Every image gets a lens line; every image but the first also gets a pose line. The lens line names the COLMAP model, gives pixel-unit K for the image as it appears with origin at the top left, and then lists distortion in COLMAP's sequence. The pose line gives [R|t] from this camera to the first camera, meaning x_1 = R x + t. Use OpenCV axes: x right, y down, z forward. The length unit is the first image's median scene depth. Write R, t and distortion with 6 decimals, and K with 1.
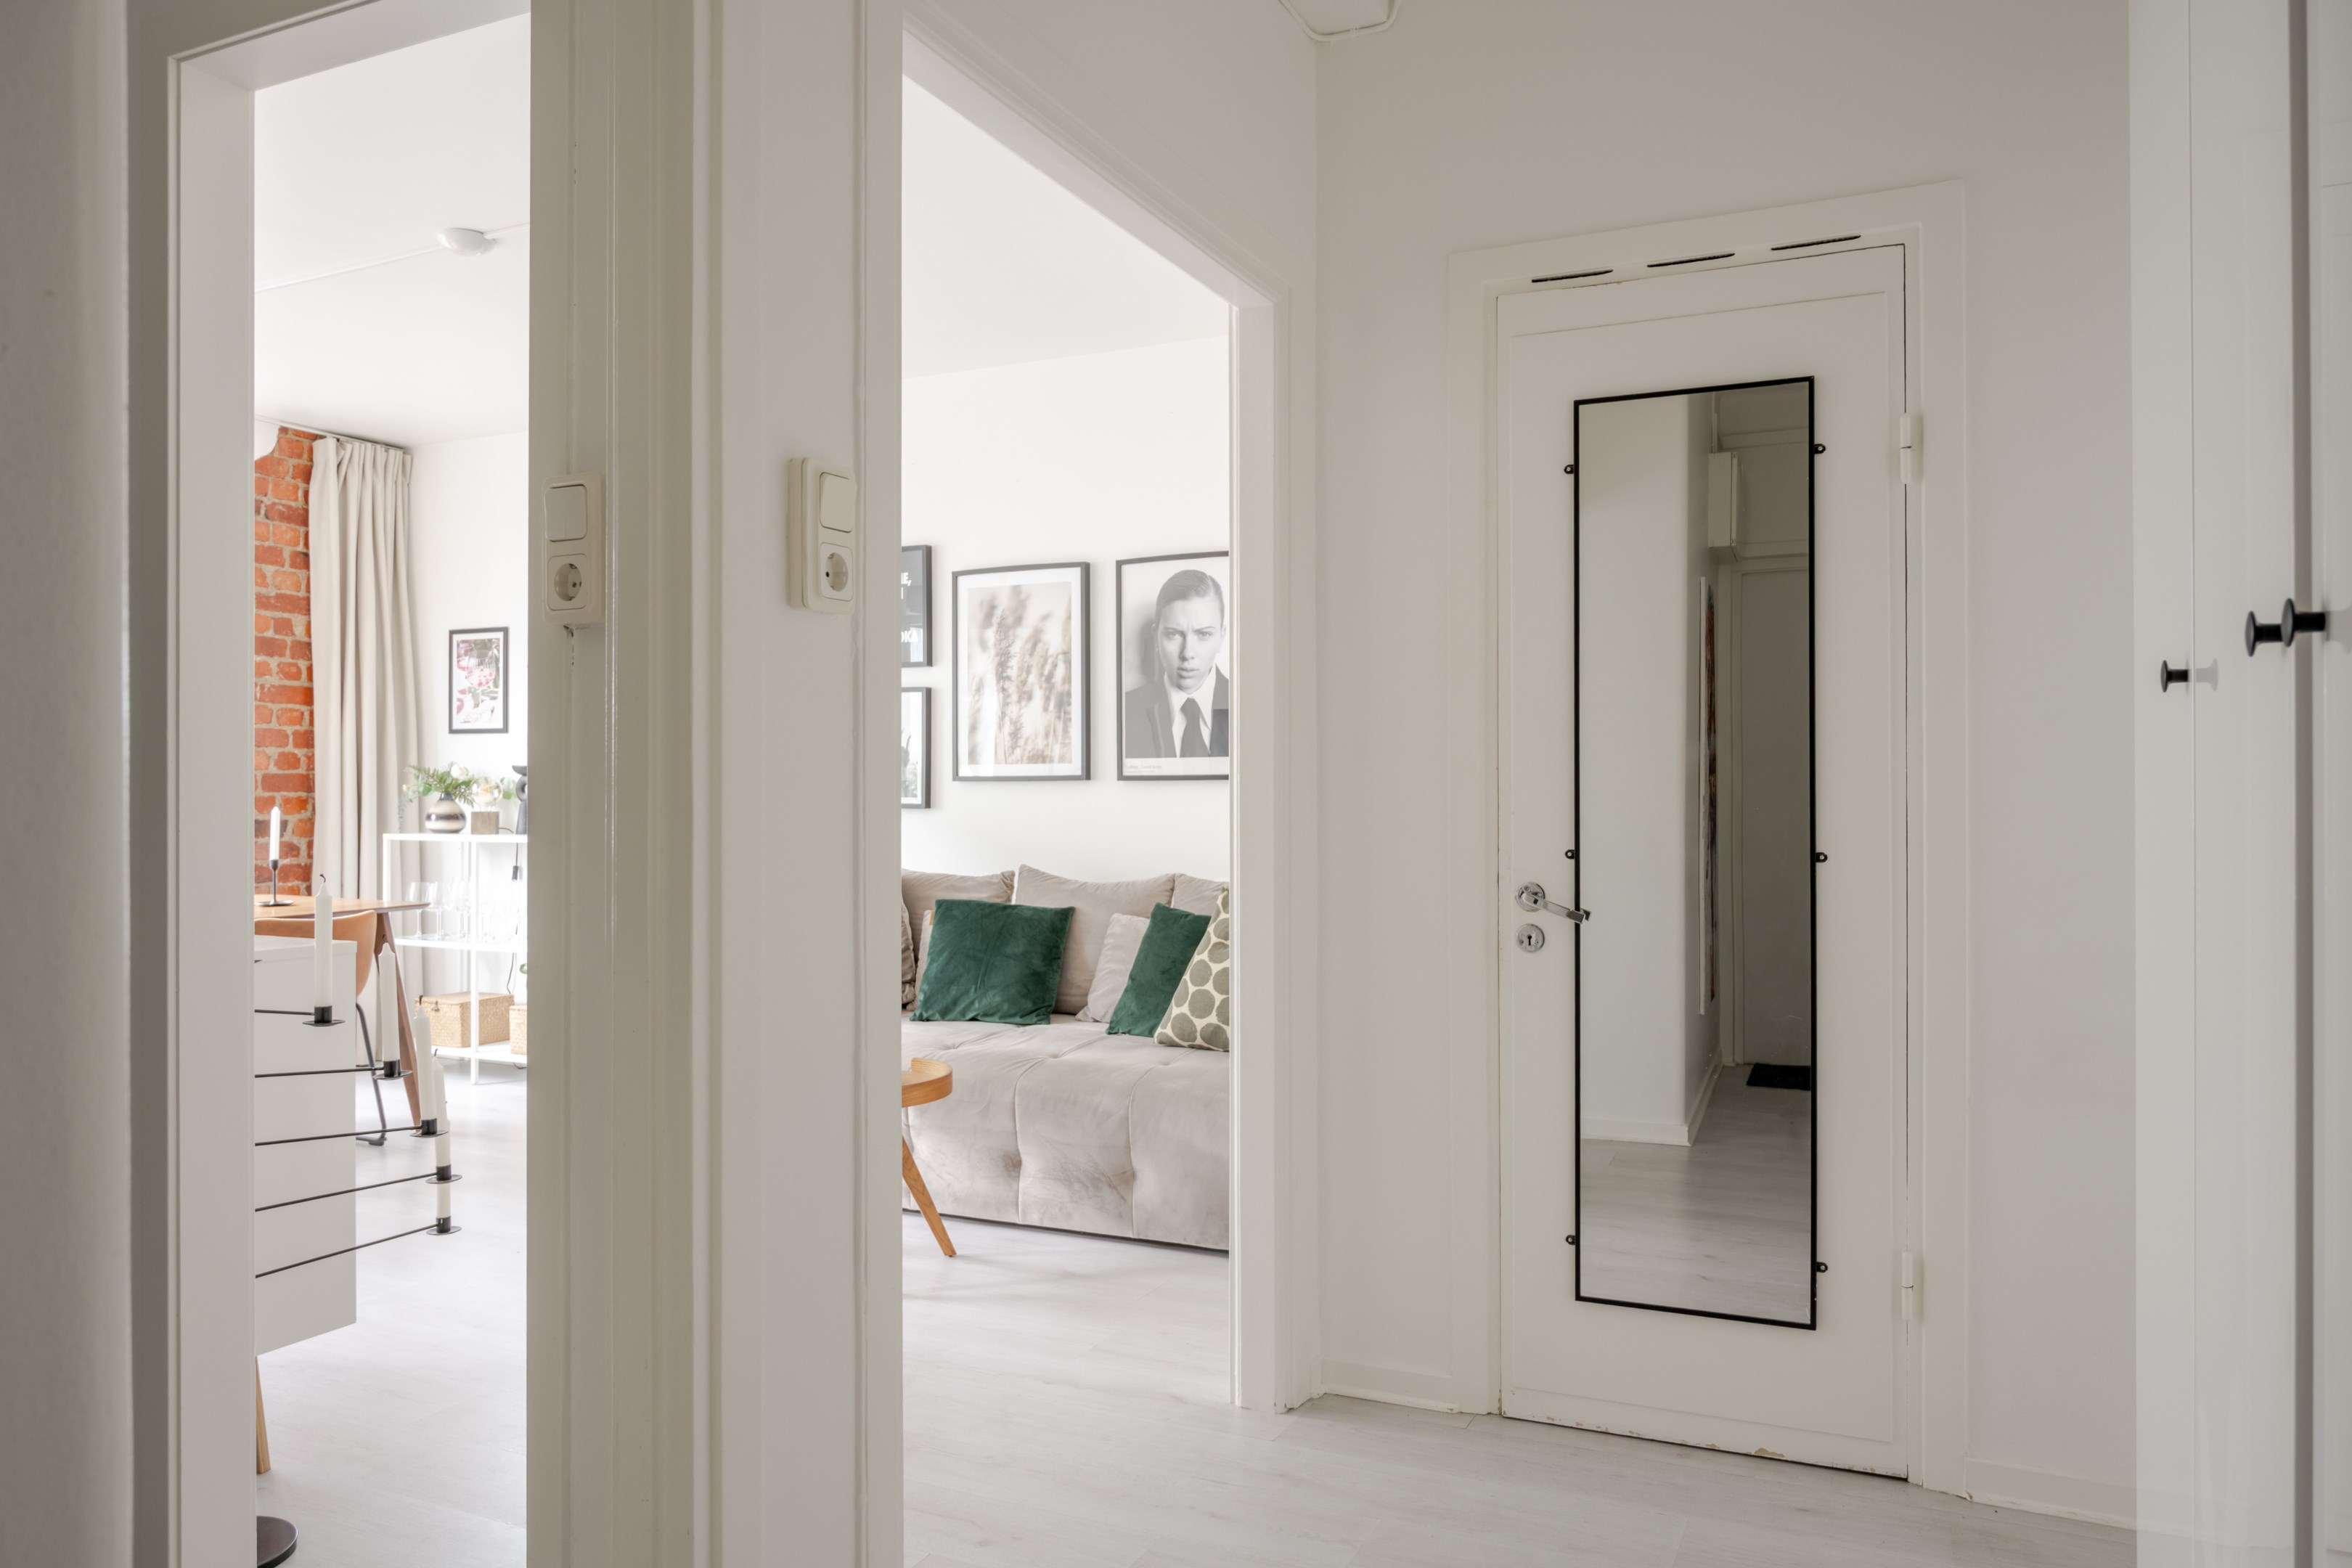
lens RADIAL K [[1598.4, 0, 1176.0], [0, 1598.4, 784.0], [0, 0, 1]] dist [-0.004104, 0.000846]
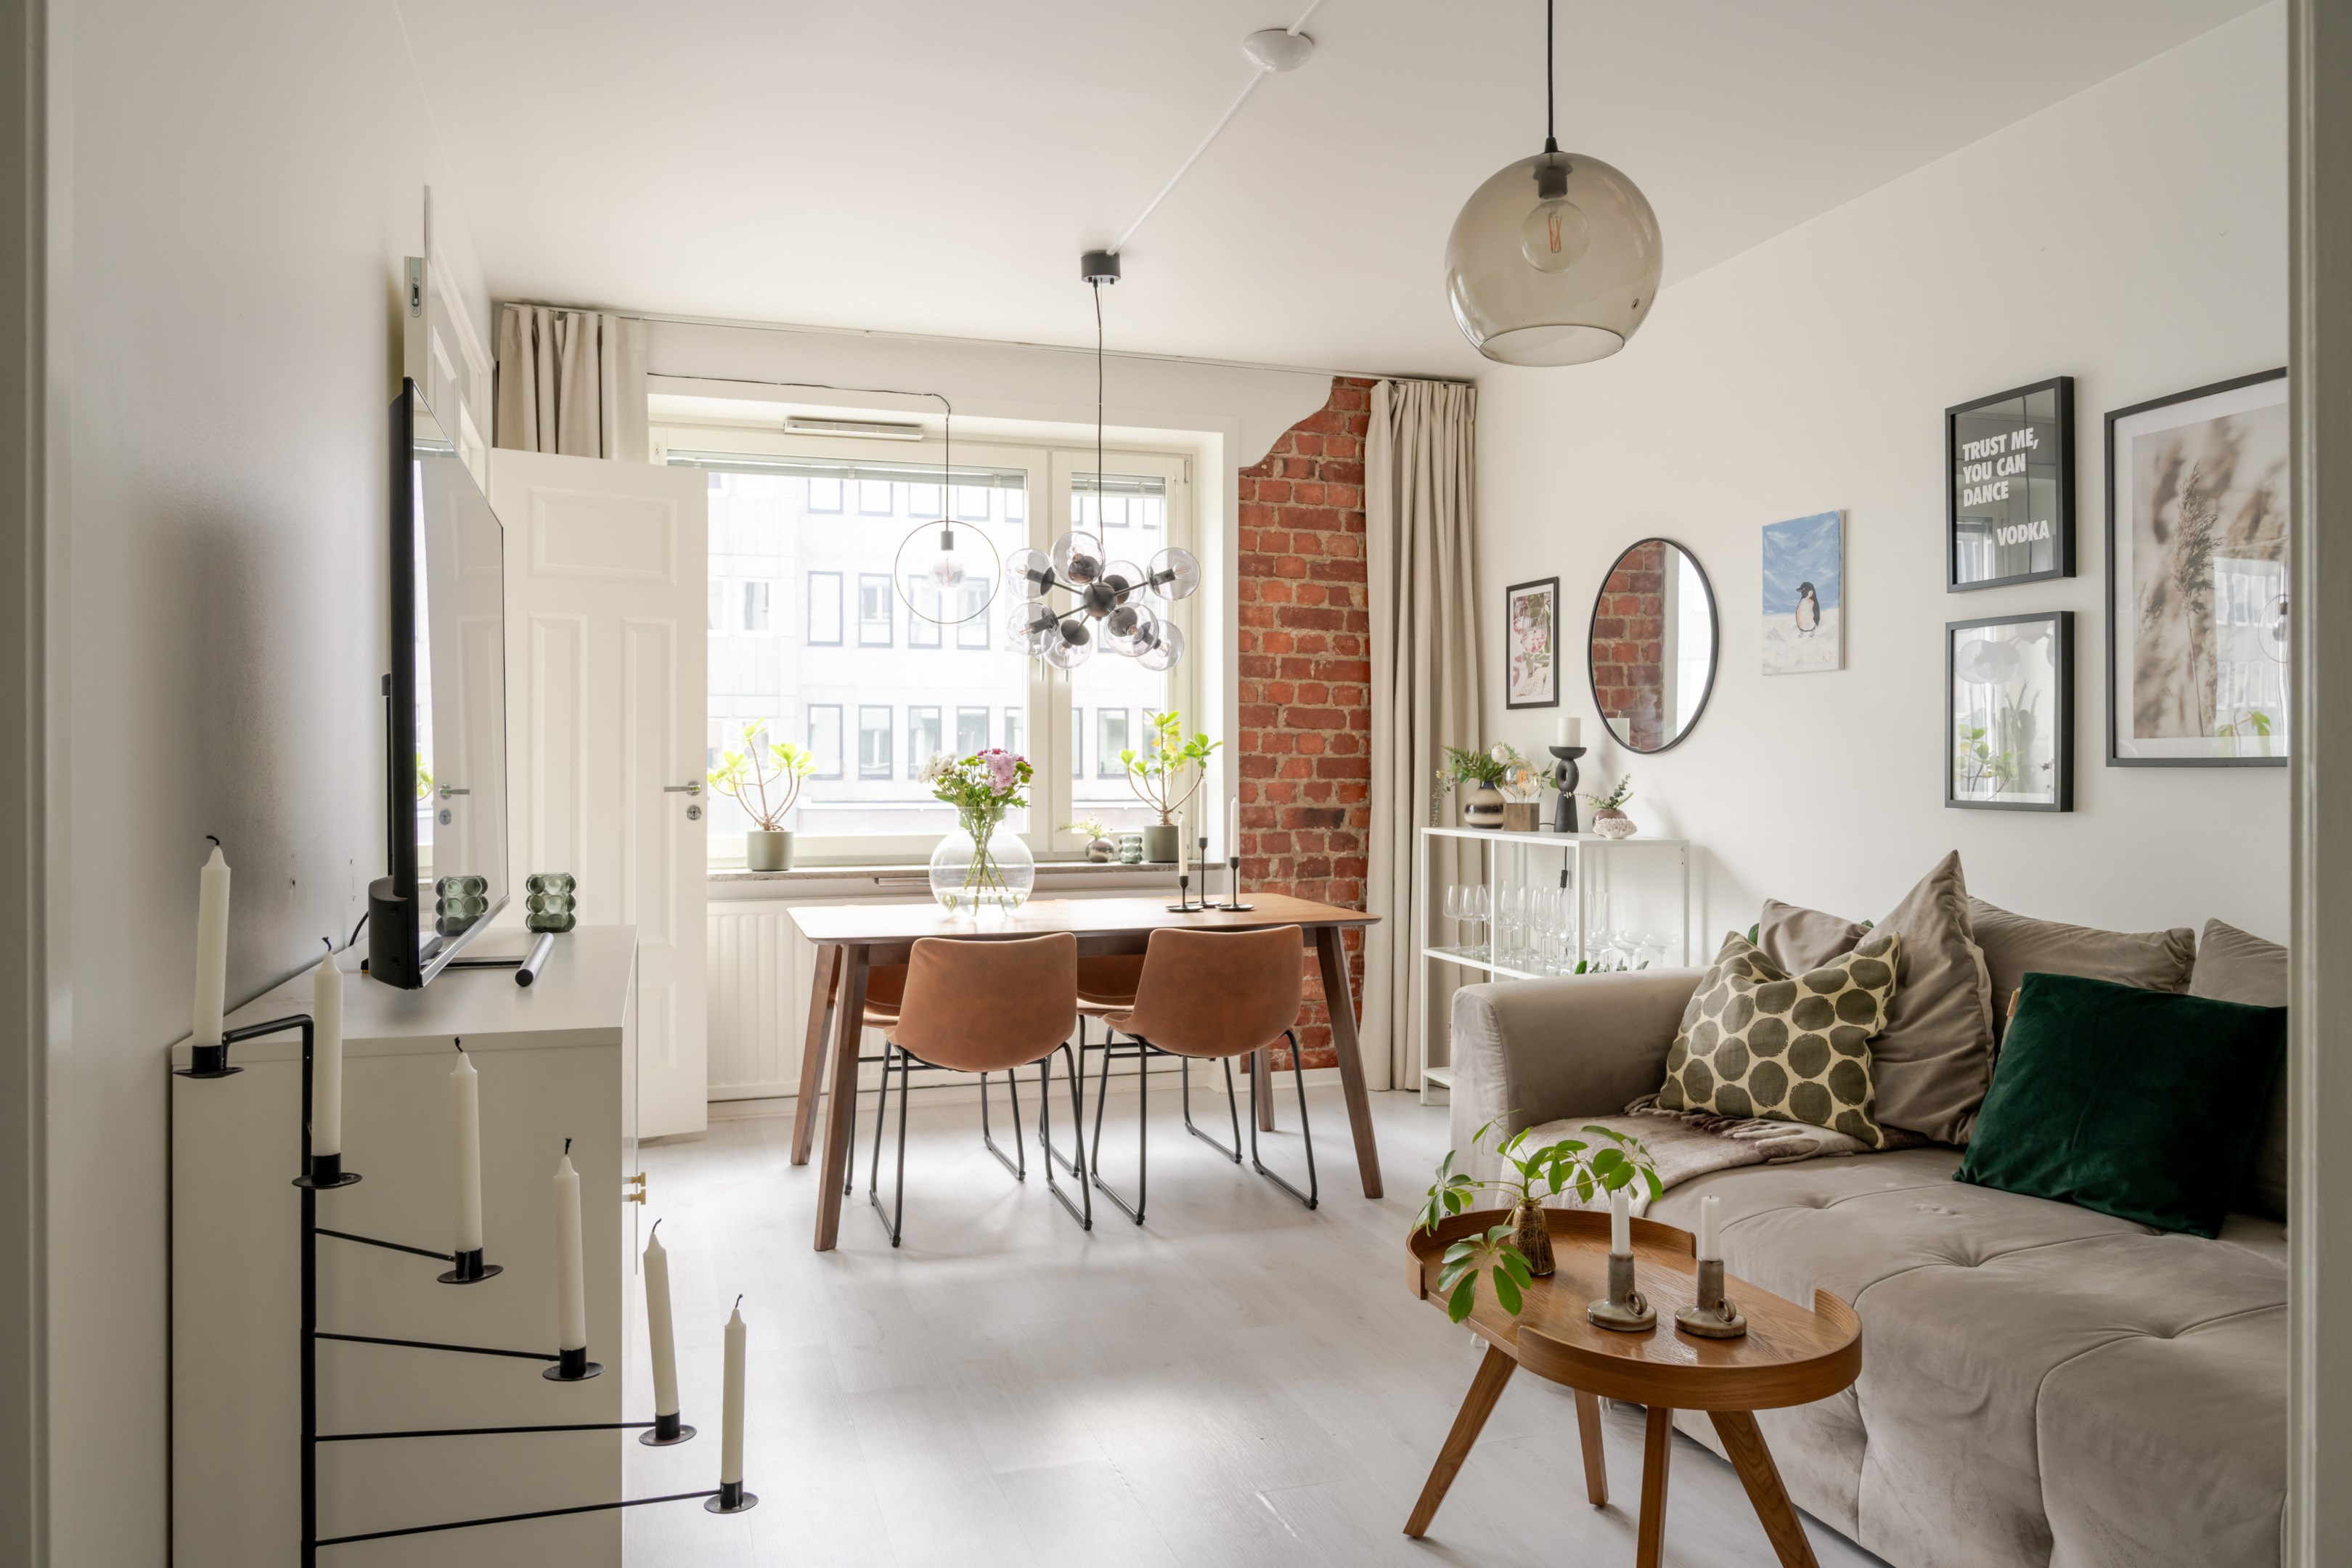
lens RADIAL K [[1637.5, 0, 1174.8], [0, 1637.5, 767.9], [0, 0, 1]] dist [-0.006360, -0.000266]
pose [[0.690293, -0.000181, -0.723530, 0.051774], [0.002783, 0.999993, 0.002405, -0.003253], [0.723525, -0.003673, 0.690288, 0.284757]]
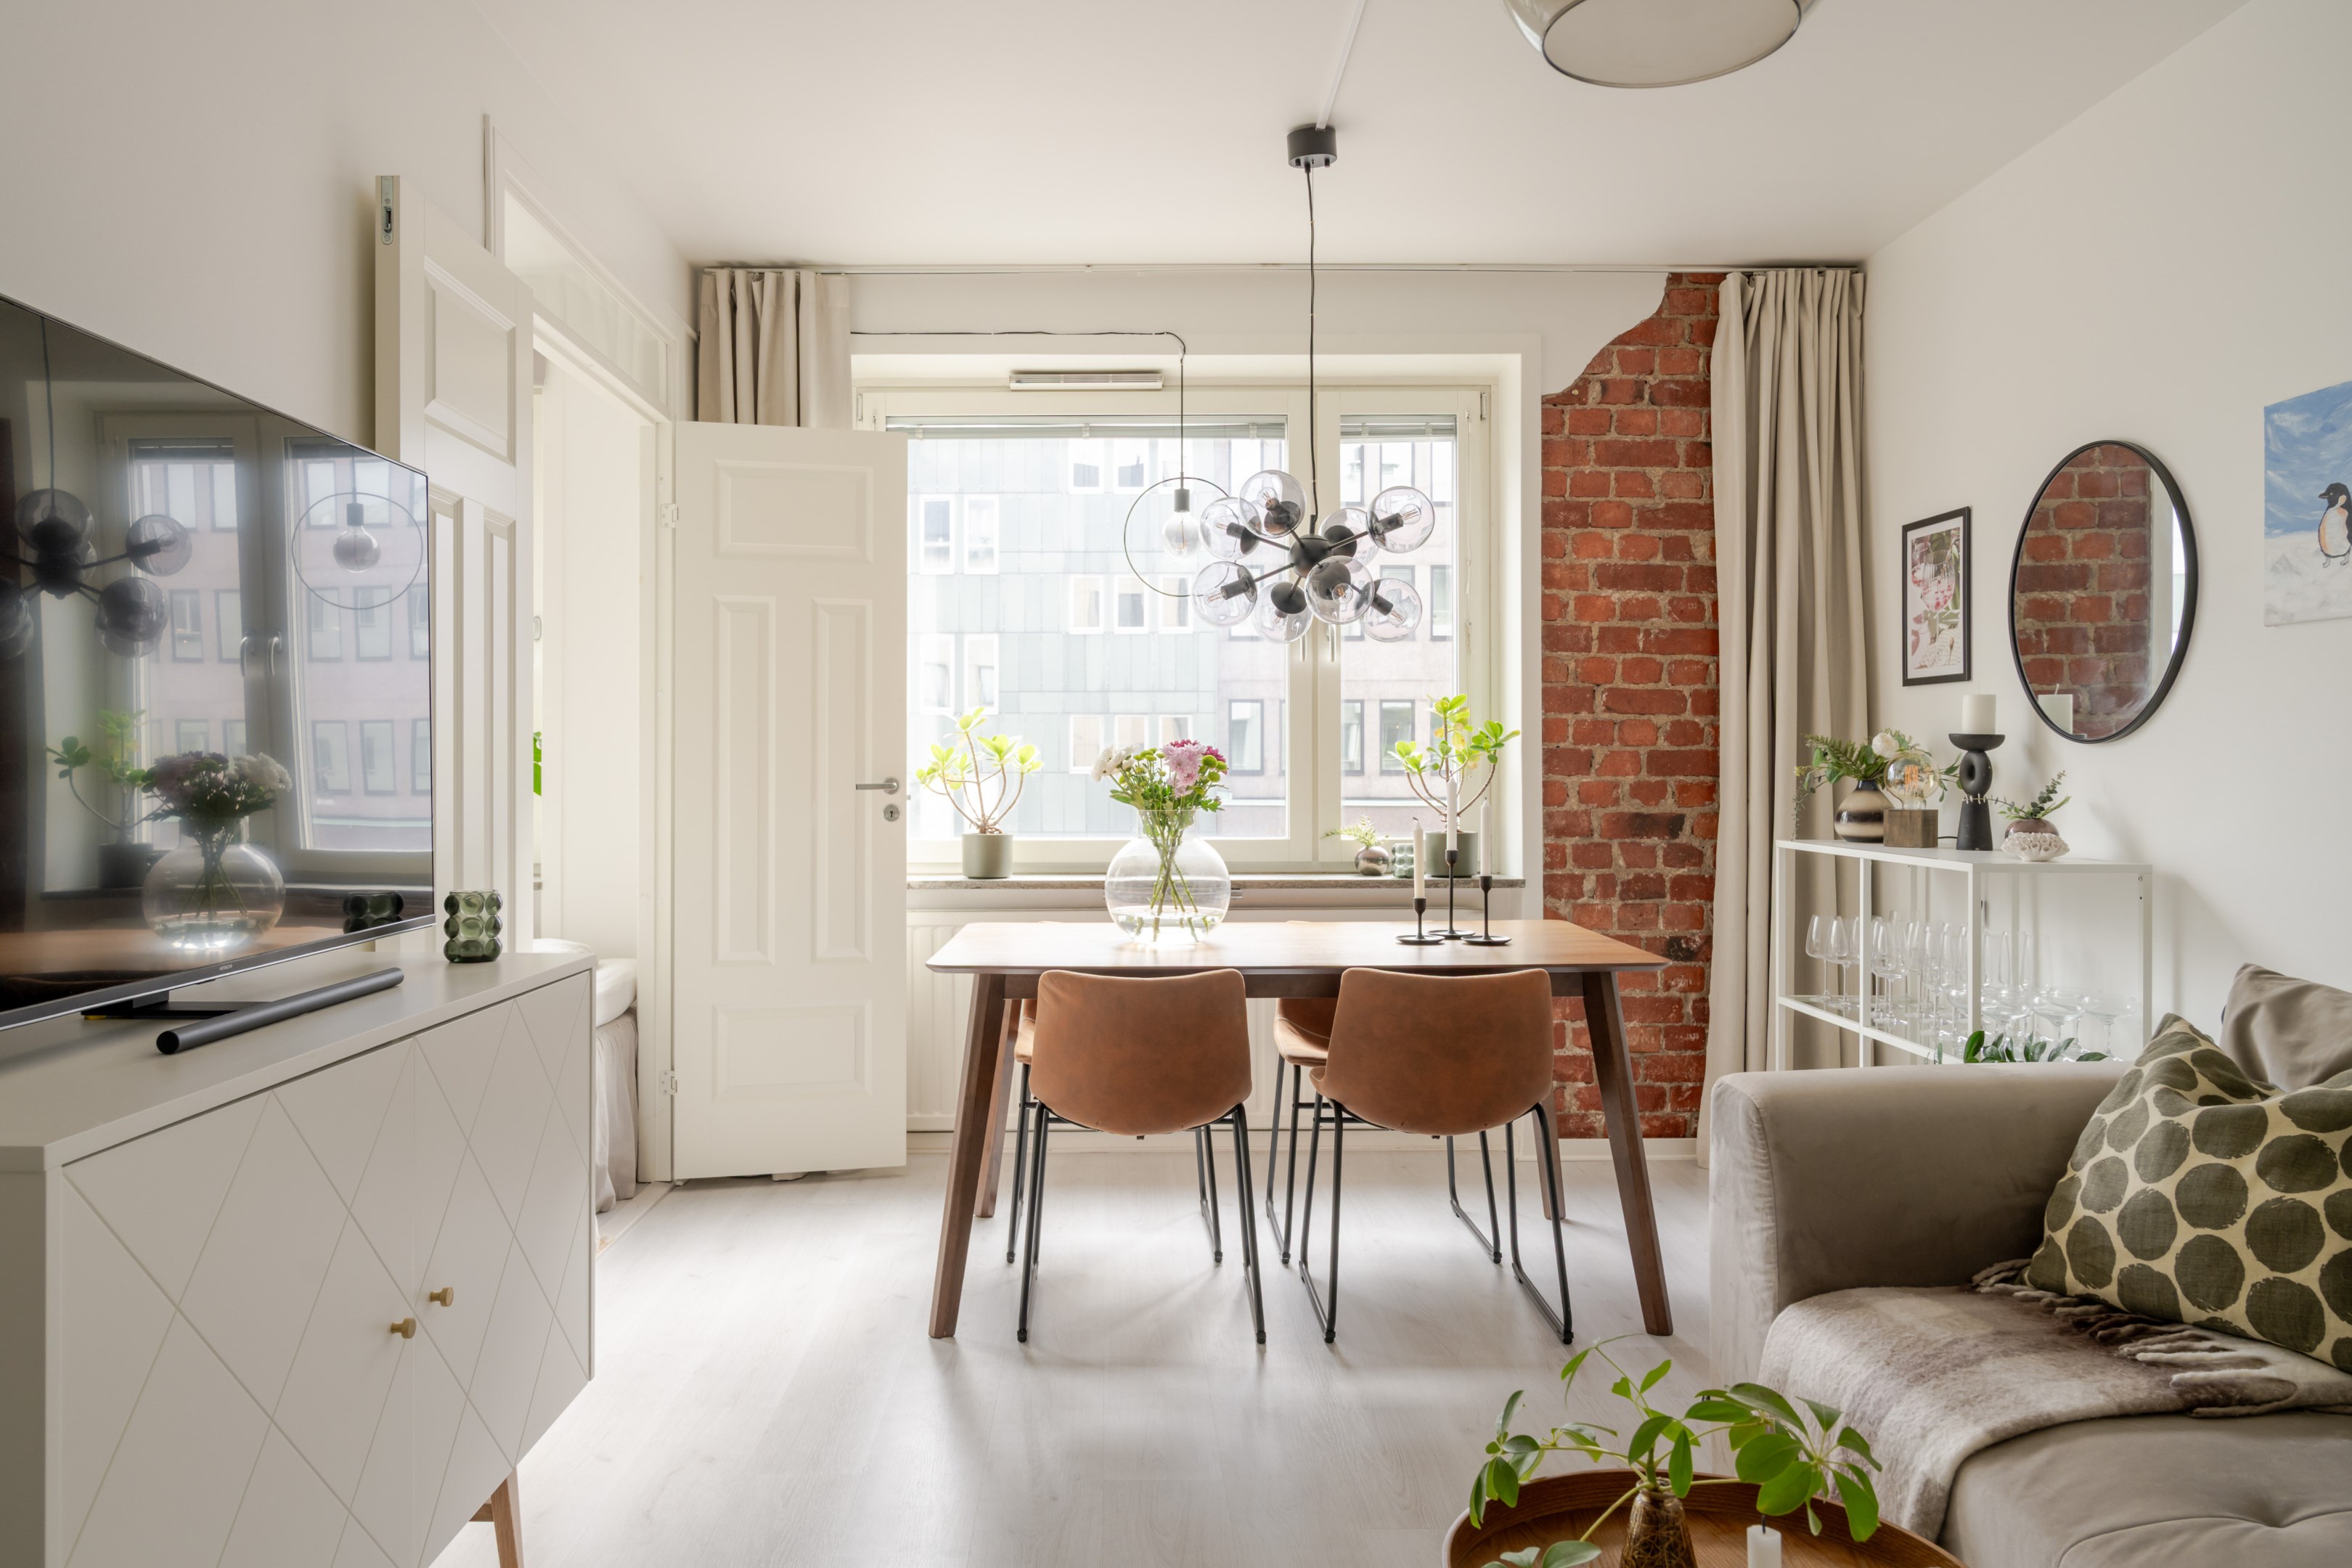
lens RADIAL K [[1652.4, 0, 1084.1], [0, 1652.4, 761.4], [0, 0, 1]] dist [-0.005346, -0.000792]
pose [[0.423449, -0.001899, -0.905918, 0.008366], [0.003809, 0.999993, -0.000316, -0.002296], [0.905912, -0.003316, 0.423454, 0.432924]]
